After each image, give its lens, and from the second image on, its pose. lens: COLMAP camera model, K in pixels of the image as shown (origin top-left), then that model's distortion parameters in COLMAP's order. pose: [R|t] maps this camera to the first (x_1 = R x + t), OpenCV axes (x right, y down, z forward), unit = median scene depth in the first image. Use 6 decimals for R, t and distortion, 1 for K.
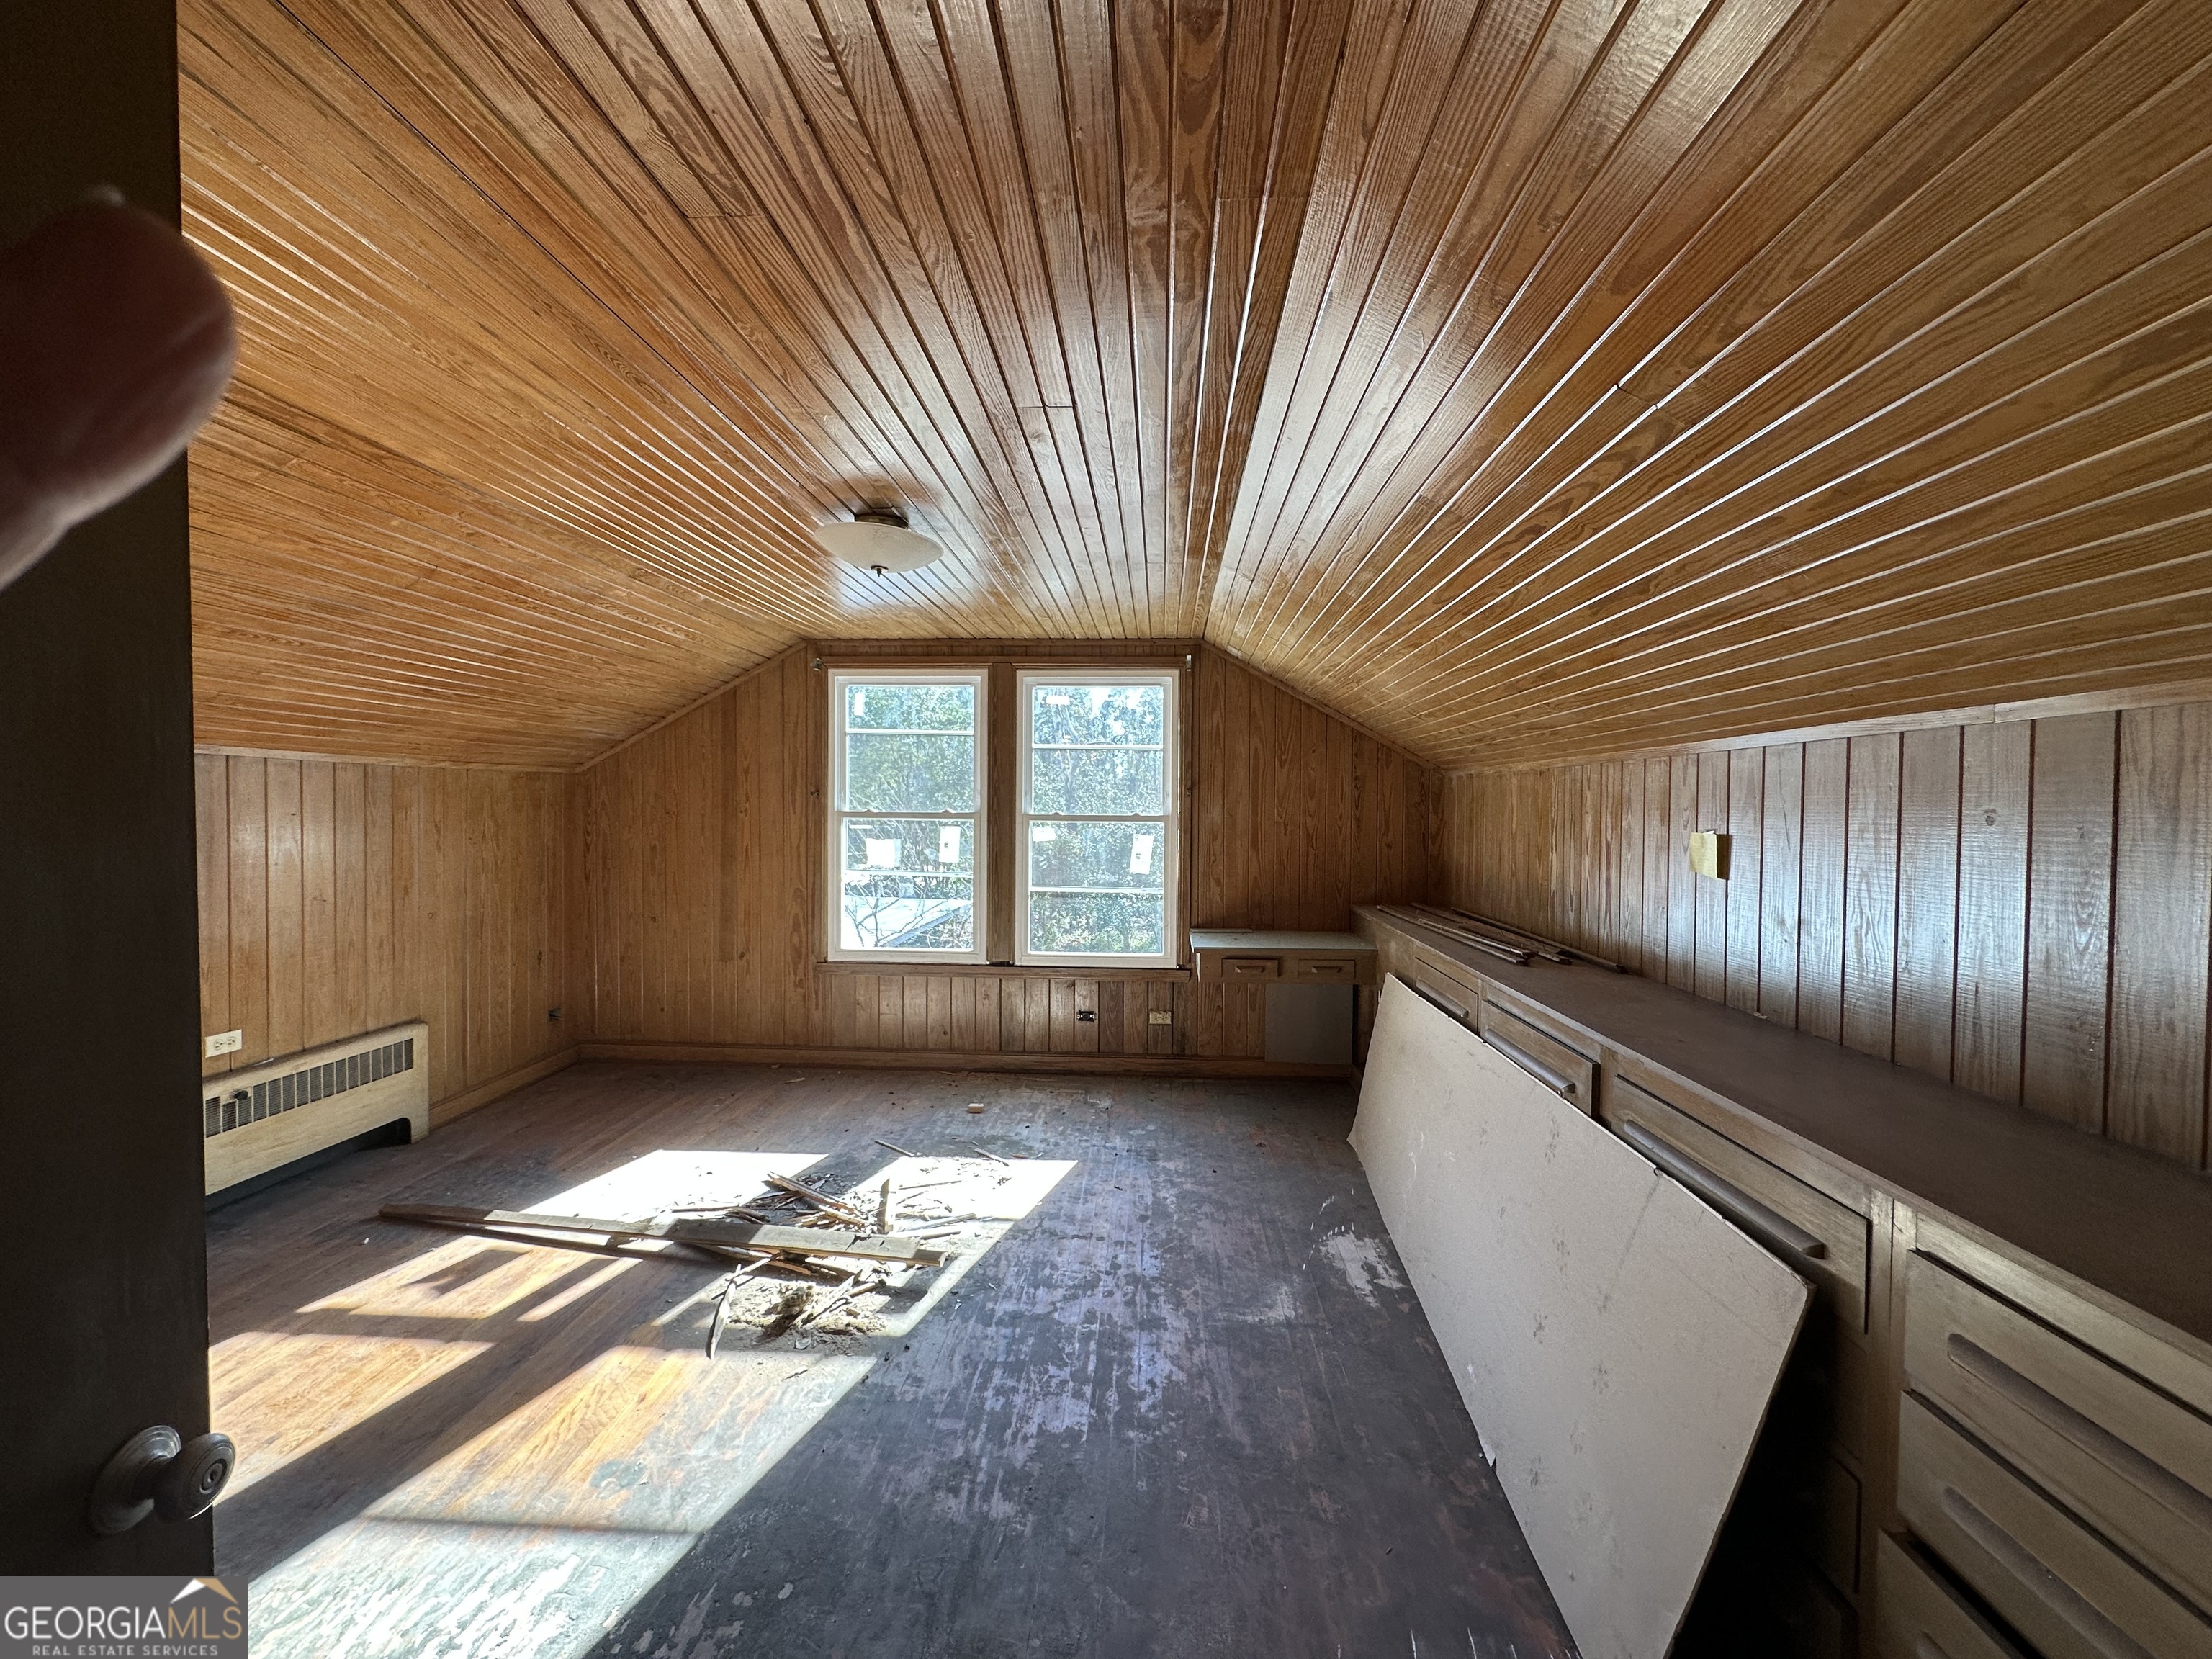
lens RADIAL K [[879.8, 0, 1106.0], [0, 879.8, 829.5], [0, 0, 1]] dist [-0.001880, 0.000323]
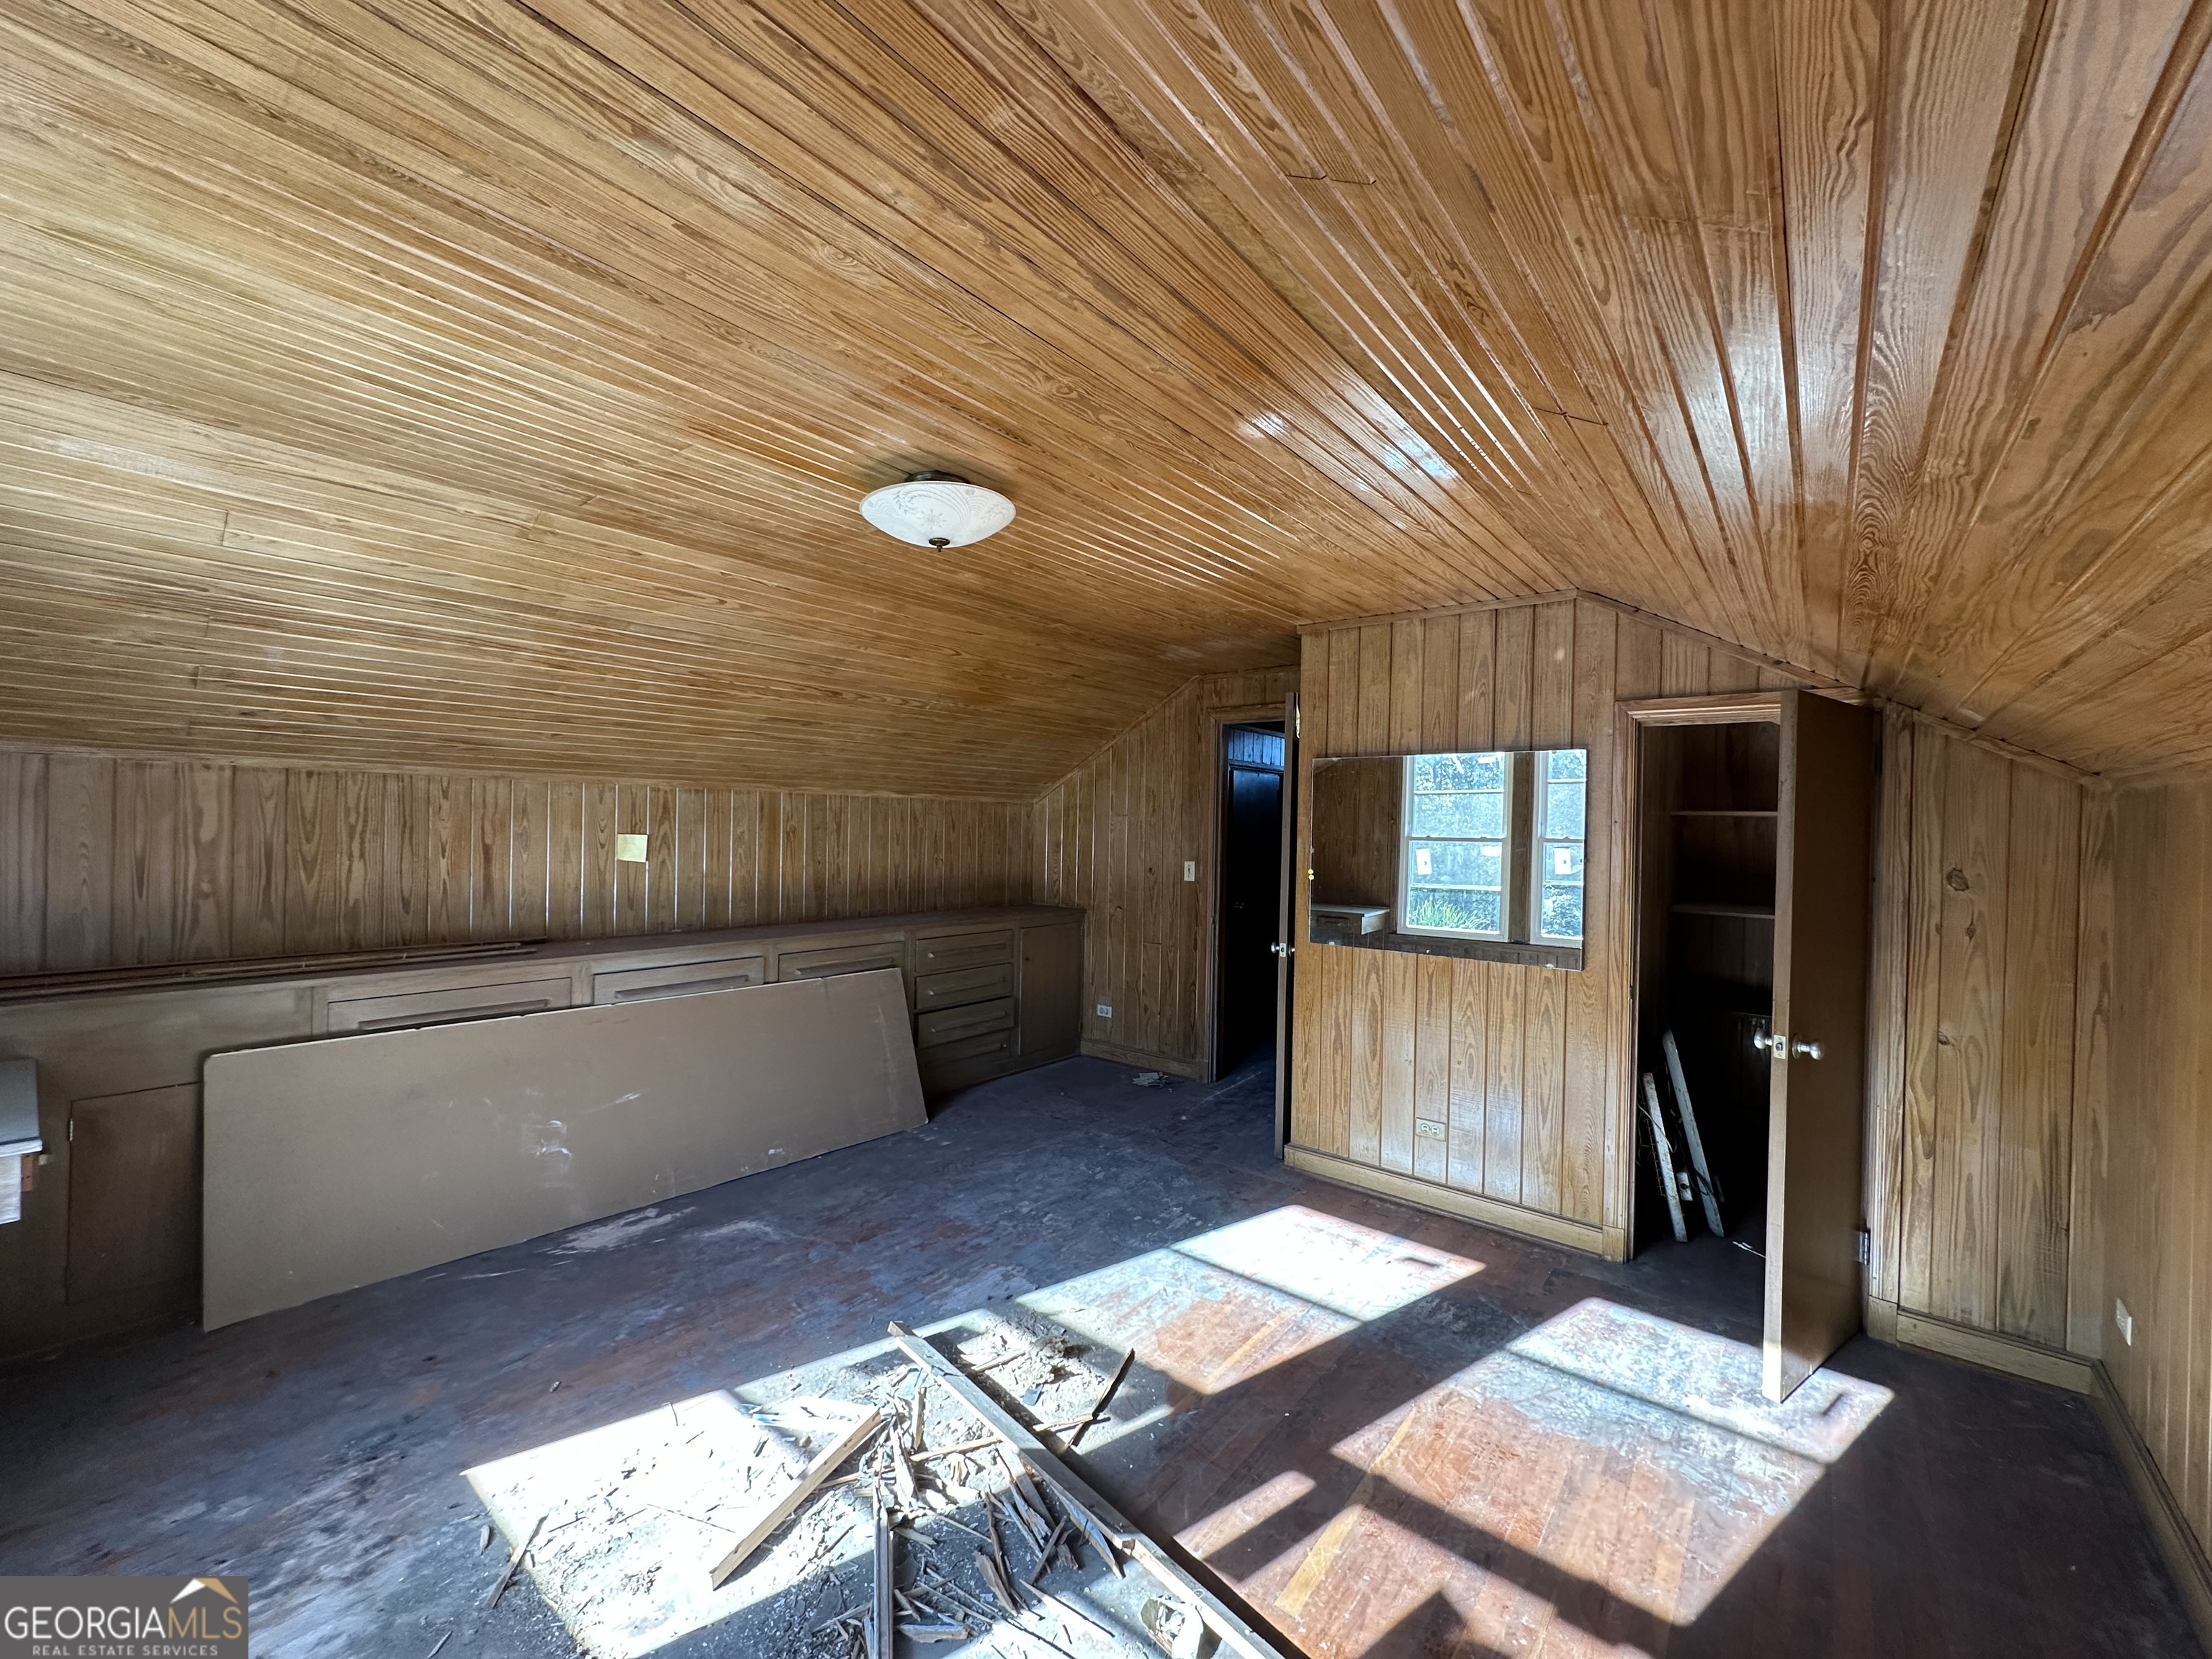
lens RADIAL K [[879.8, 0, 1106.0], [0, 879.8, 829.5], [0, 0, 1]] dist [-0.001880, 0.000323]
pose [[-0.809330, -0.027006, 0.586734, -0.971497], [-0.013340, 0.999530, 0.027605, -0.061606], [-0.587203, 0.014515, -0.809309, 1.759712]]
